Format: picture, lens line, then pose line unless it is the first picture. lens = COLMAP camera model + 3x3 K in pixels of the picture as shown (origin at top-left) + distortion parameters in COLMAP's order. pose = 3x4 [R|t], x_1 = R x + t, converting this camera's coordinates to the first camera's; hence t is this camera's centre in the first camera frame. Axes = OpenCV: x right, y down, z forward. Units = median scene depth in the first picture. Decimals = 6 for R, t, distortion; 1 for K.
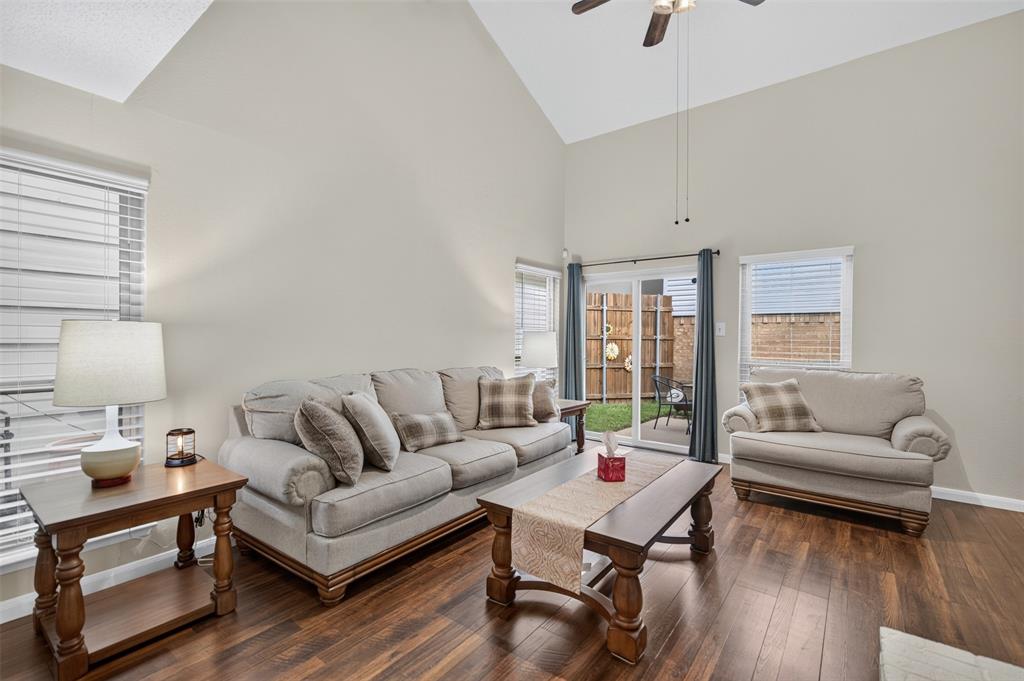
lens RADIAL K [[455.2, 0, 506.9], [0, 455.2, 340.8], [0, 0, 1]] dist [0.000899, 0.000755]
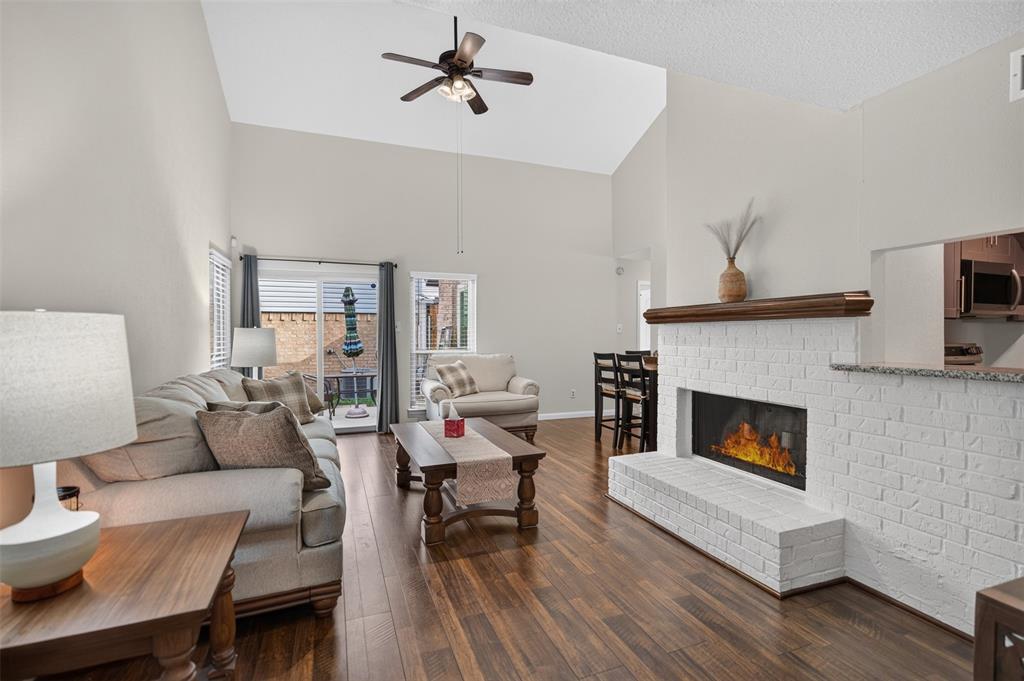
lens RADIAL K [[455.2, 0, 506.7], [0, 455.2, 337.4], [0, 0, 1]] dist [0.000899, 0.000755]
pose [[0.517463, -0.015651, 0.855562, -0.469720], [0.012378, 0.999865, 0.010804, -0.004790], [-0.855616, 0.004999, 0.517587, 0.081799]]
